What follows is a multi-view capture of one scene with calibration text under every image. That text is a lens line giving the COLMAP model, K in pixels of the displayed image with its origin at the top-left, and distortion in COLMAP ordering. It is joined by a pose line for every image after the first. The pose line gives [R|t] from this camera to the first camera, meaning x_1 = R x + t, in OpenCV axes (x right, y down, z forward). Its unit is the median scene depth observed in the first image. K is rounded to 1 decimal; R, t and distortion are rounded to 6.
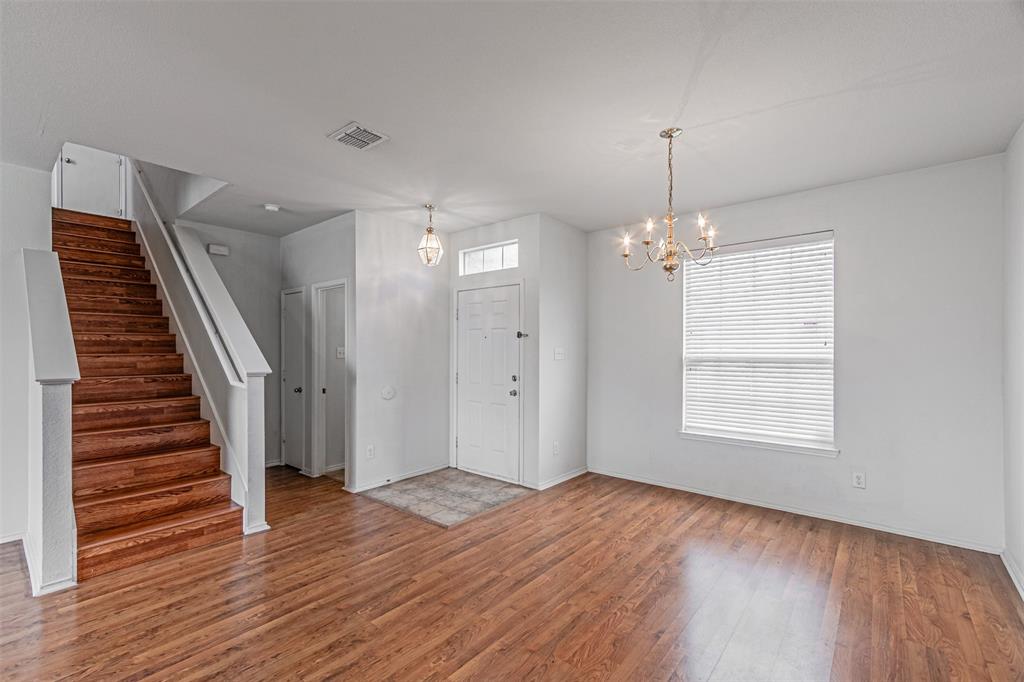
lens RADIAL K [[443.4, 0, 507.1], [0, 443.4, 346.8], [0, 0, 1]] dist [0.012974, -0.002469]
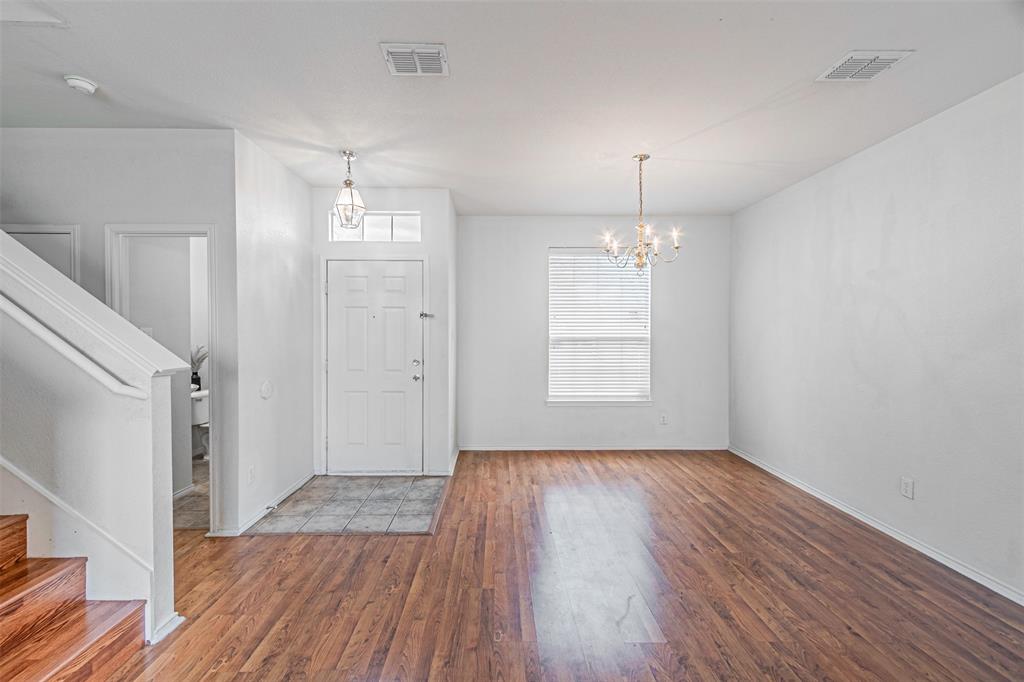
lens RADIAL K [[443.4, 0, 501.7], [0, 443.4, 336.5], [0, 0, 1]] dist [0.012974, -0.002469]
pose [[0.757132, -0.008550, 0.653206, -0.500763], [-0.003570, 0.999845, 0.017226, 0.000870], [-0.653252, -0.015374, 0.756985, 0.205262]]
